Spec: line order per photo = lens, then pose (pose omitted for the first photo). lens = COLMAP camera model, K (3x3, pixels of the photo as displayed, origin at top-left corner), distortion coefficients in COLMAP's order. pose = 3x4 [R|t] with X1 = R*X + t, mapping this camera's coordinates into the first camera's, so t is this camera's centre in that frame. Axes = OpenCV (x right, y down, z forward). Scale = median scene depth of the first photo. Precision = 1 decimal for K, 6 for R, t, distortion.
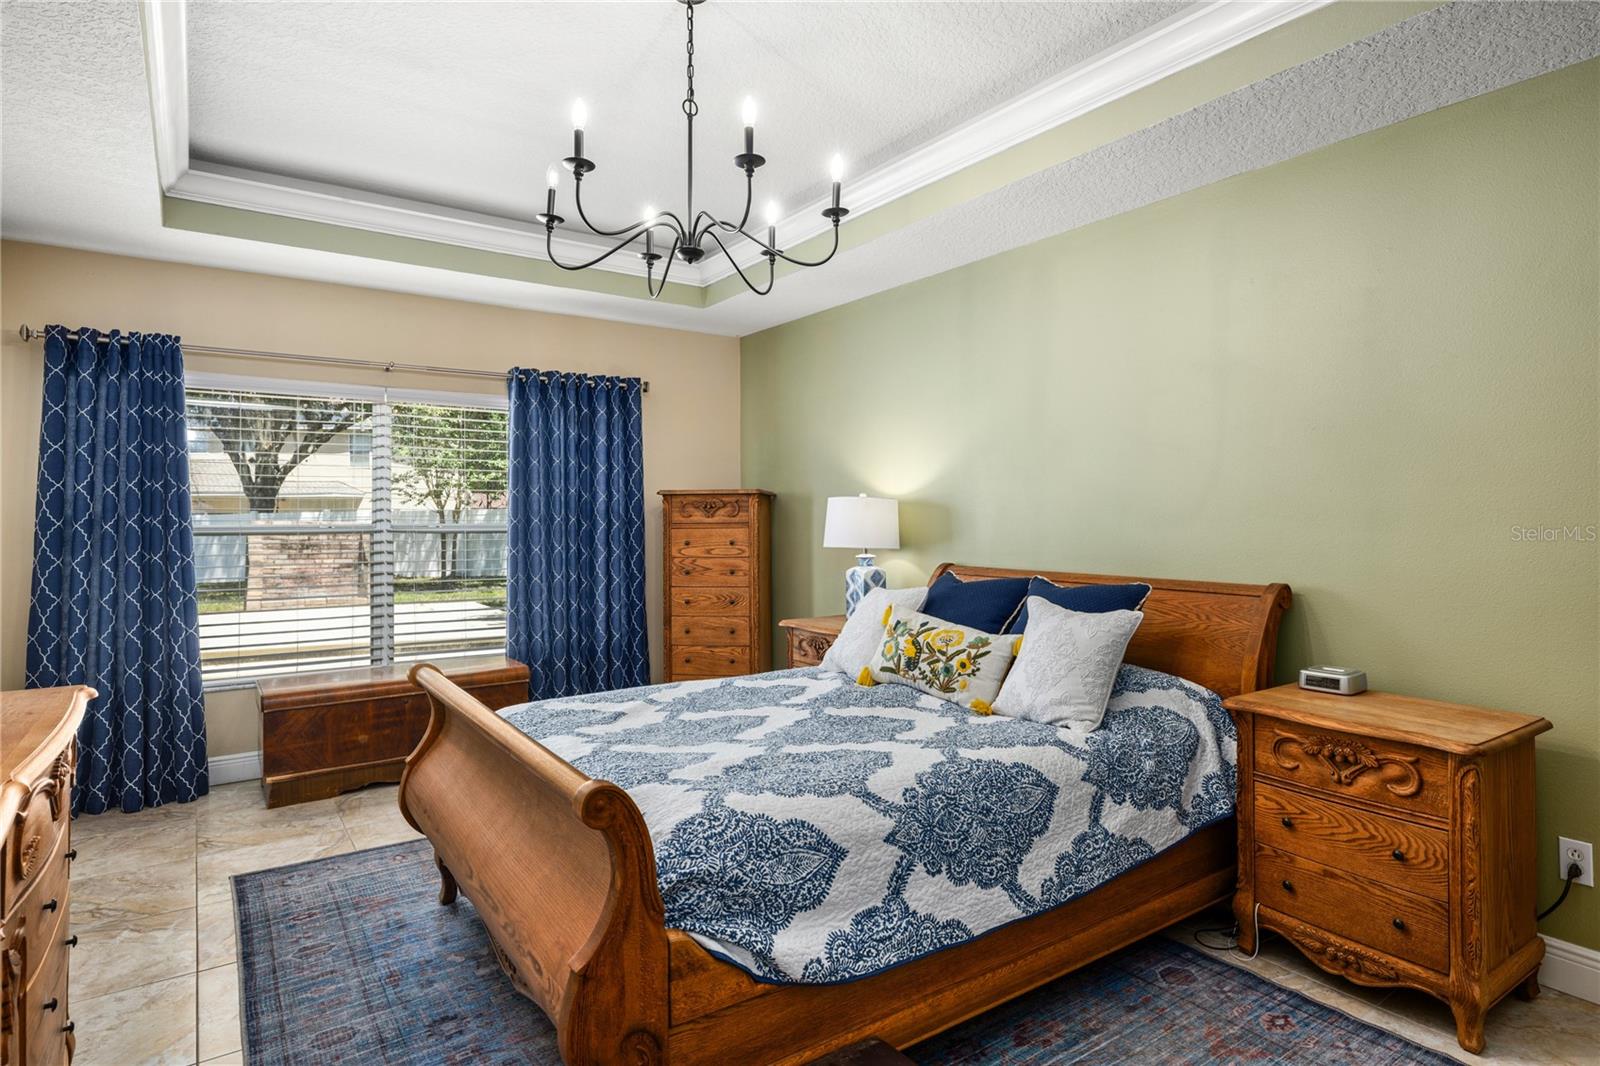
lens RADIAL K [[855.7, 0, 802.6], [0, 855.7, 524.7], [0, 0, 1]] dist [-0.005167, 0.003446]
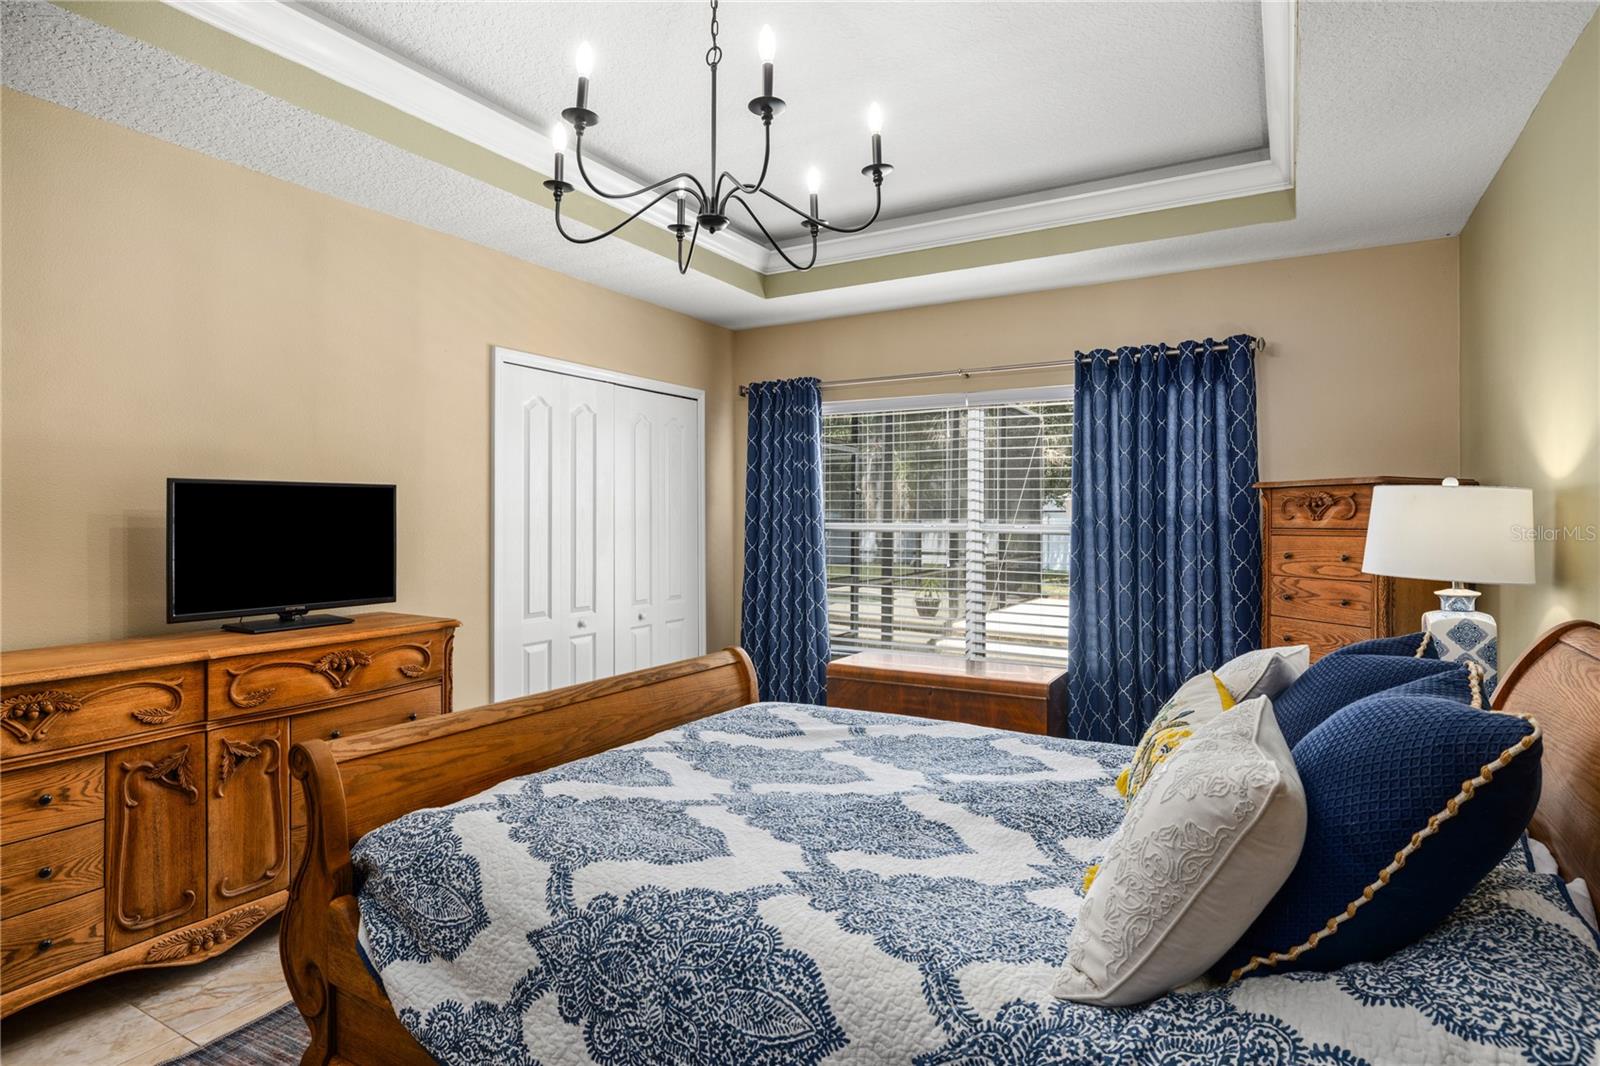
lens RADIAL K [[855.7, 0, 801.1], [0, 855.7, 528.9], [0, 0, 1]] dist [-0.005167, 0.003446]
pose [[0.418972, 0.017044, -0.907839, 0.478265], [-0.012098, 0.999840, 0.013188, -0.007748], [0.907918, 0.005457, 0.419111, 0.476483]]
